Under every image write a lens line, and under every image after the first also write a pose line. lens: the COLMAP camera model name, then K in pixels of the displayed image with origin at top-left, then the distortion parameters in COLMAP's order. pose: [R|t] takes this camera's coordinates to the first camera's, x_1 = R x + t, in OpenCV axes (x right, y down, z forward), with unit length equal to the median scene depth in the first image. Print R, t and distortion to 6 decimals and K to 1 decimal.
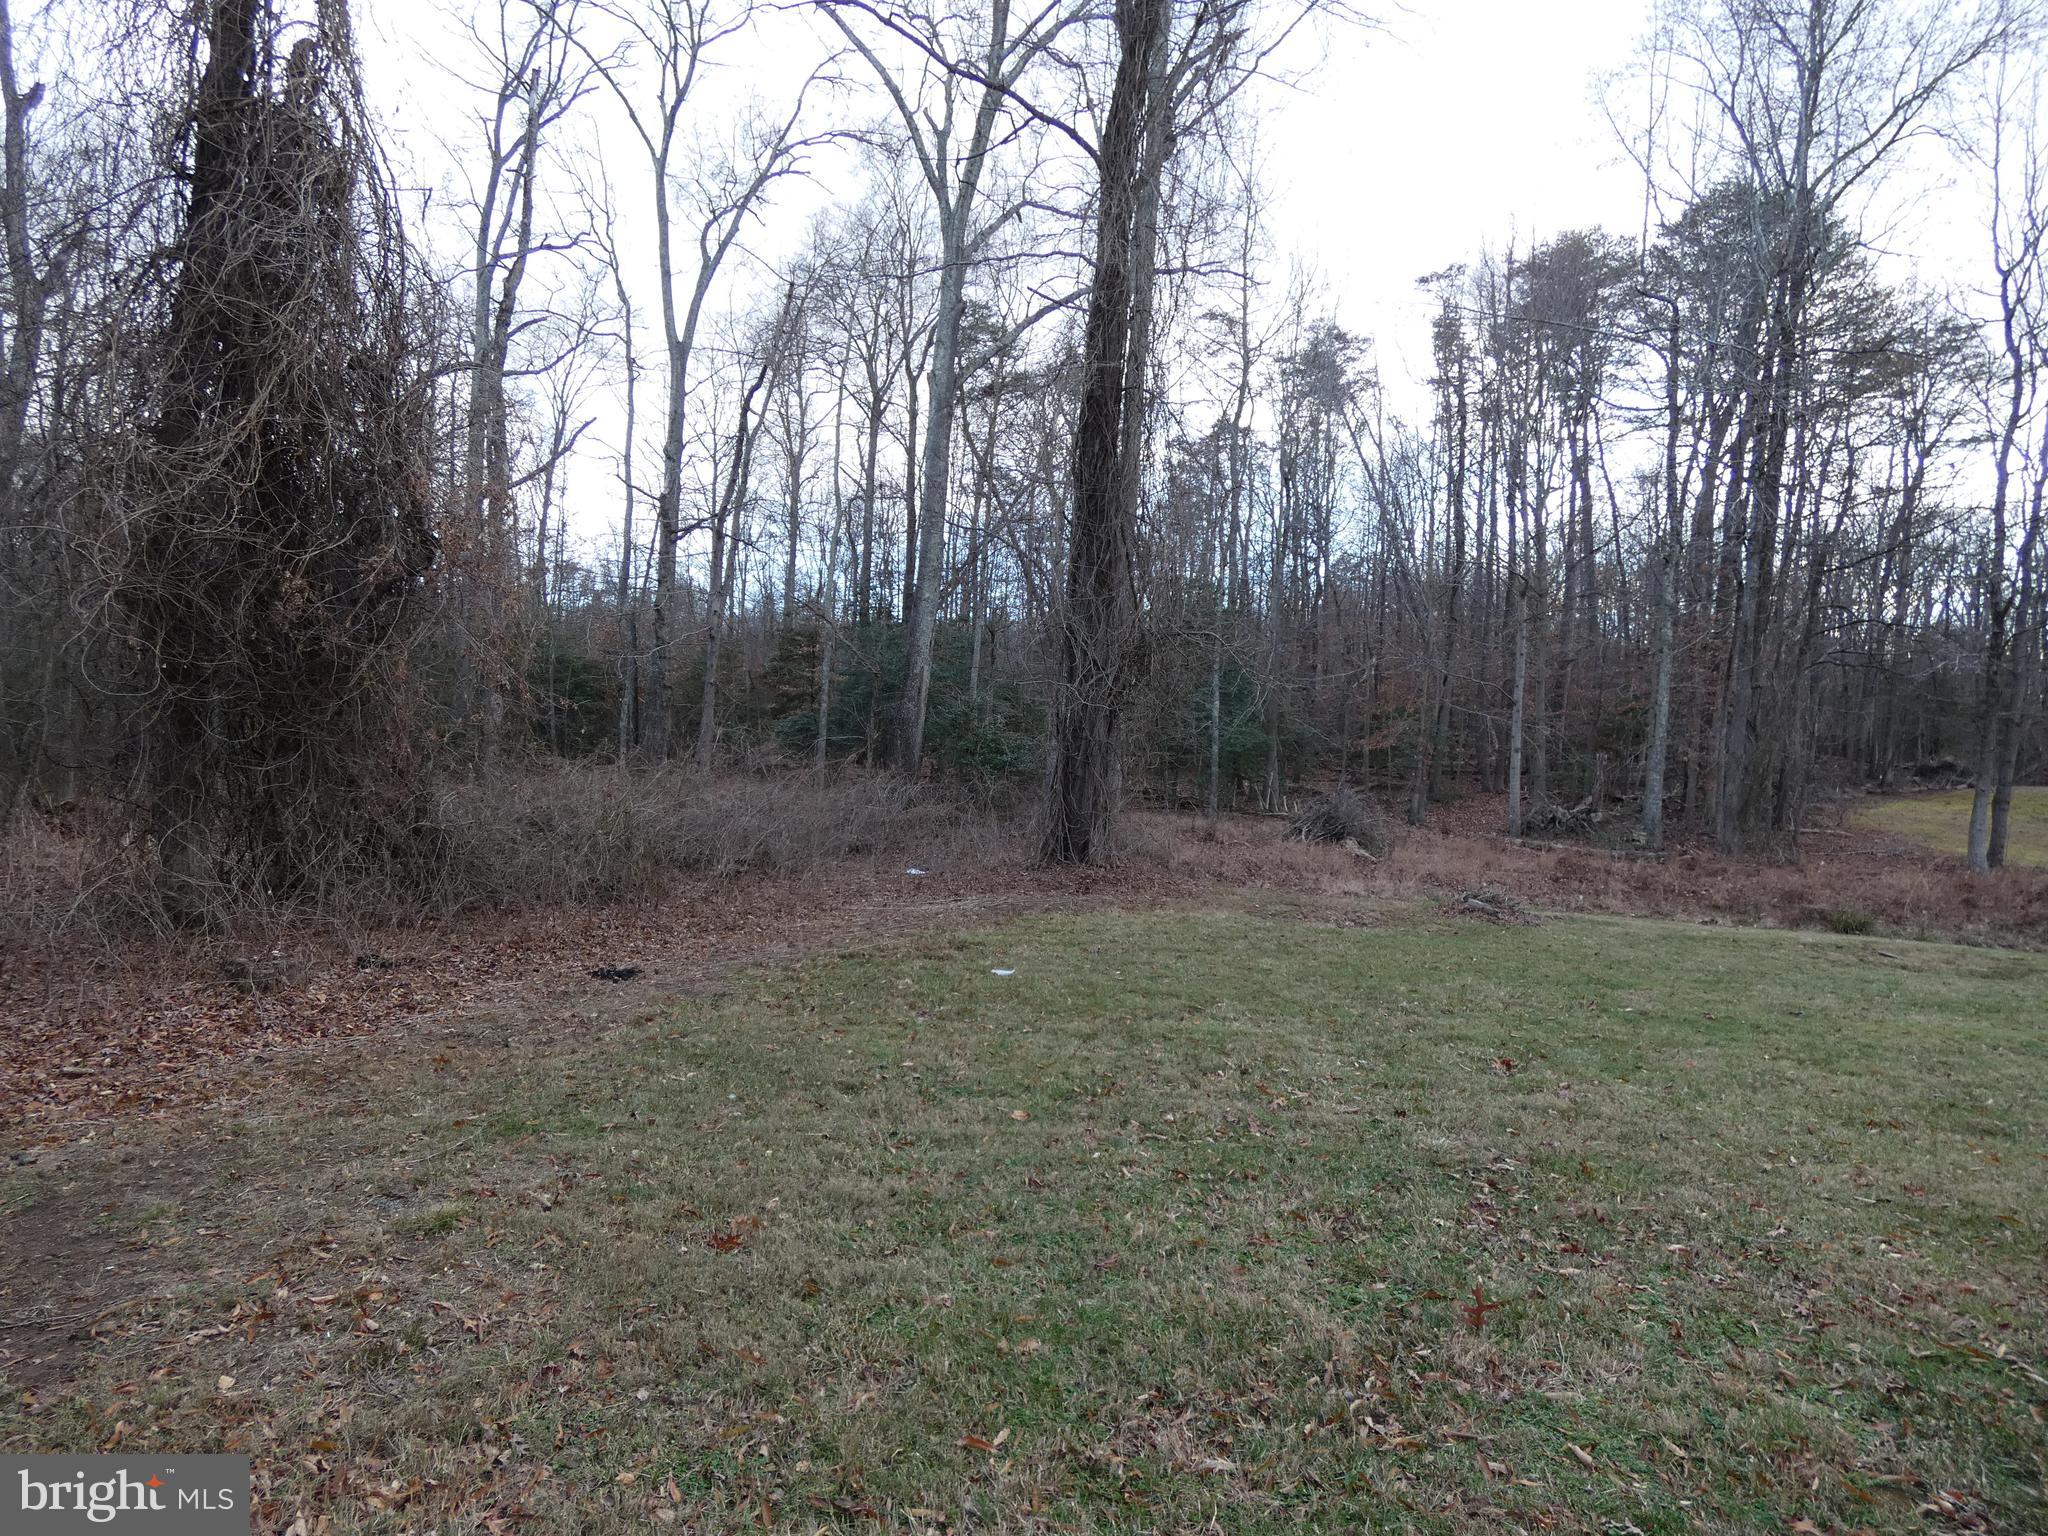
lens RADIAL K [[1244.5, 0, 1014.3], [0, 1244.5, 760.1], [0, 0, 1]] dist [-0.005418, 0.000223]
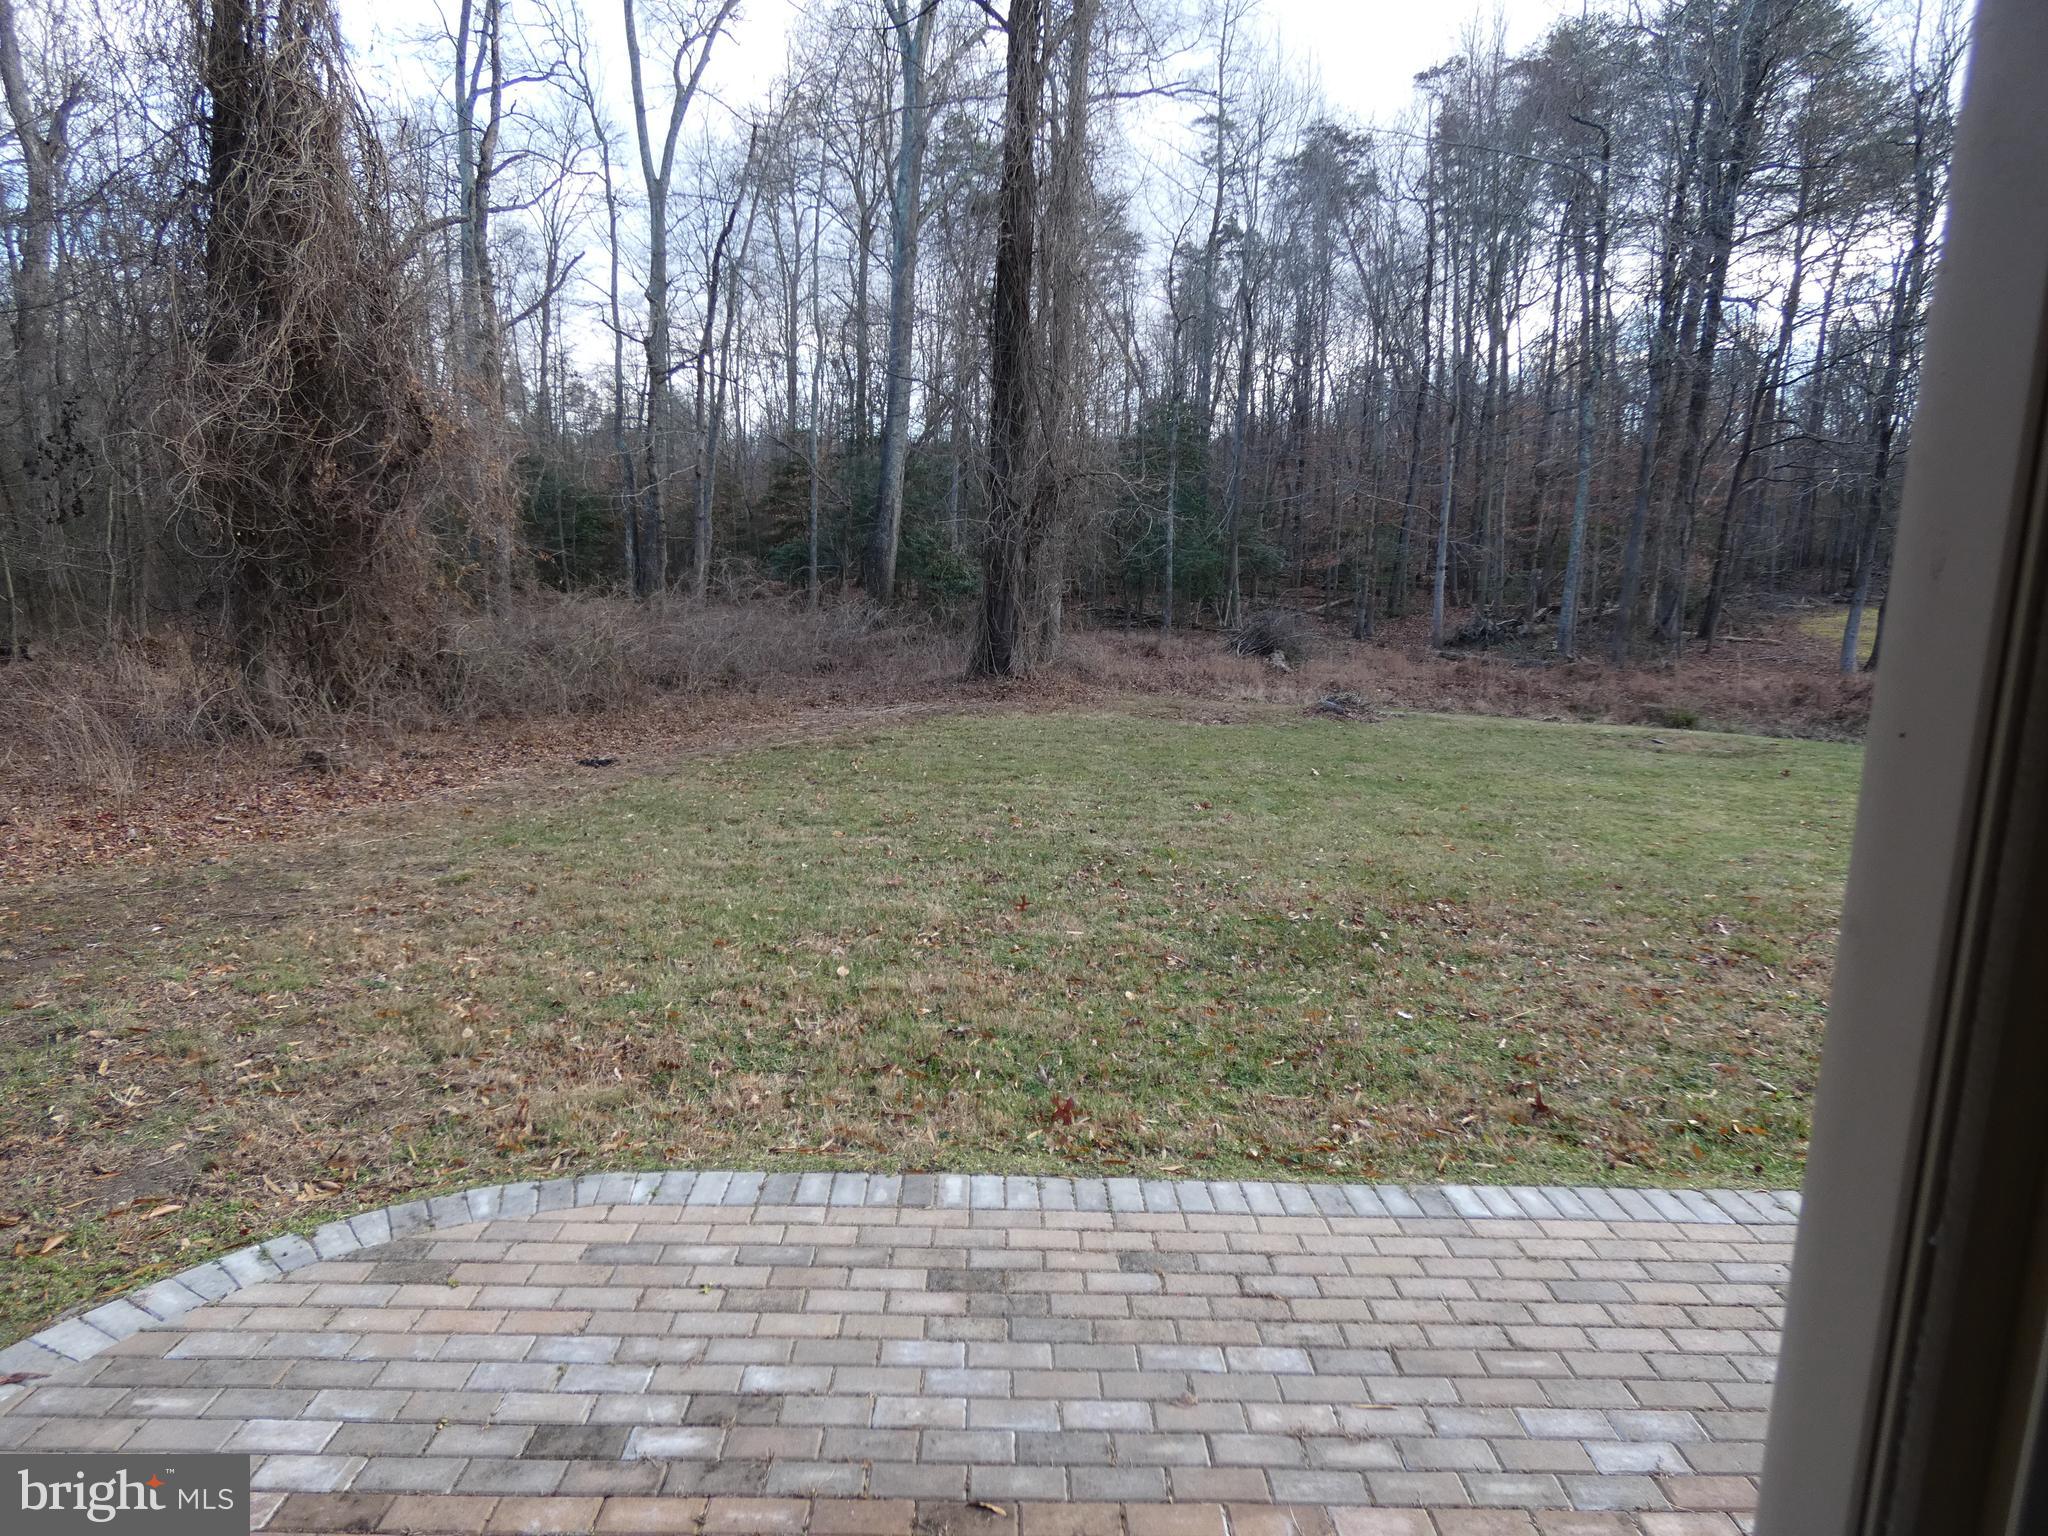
lens RADIAL K [[1240.4, 0, 1019.1], [0, 1240.4, 769.5], [0, 0, 1]] dist [-0.006446, 0.001634]
pose [[0.999739, -0.013434, -0.018457, 0.062382], [0.016084, 0.988266, 0.151892, -0.005393], [0.016200, -0.152149, 0.988225, -0.120935]]
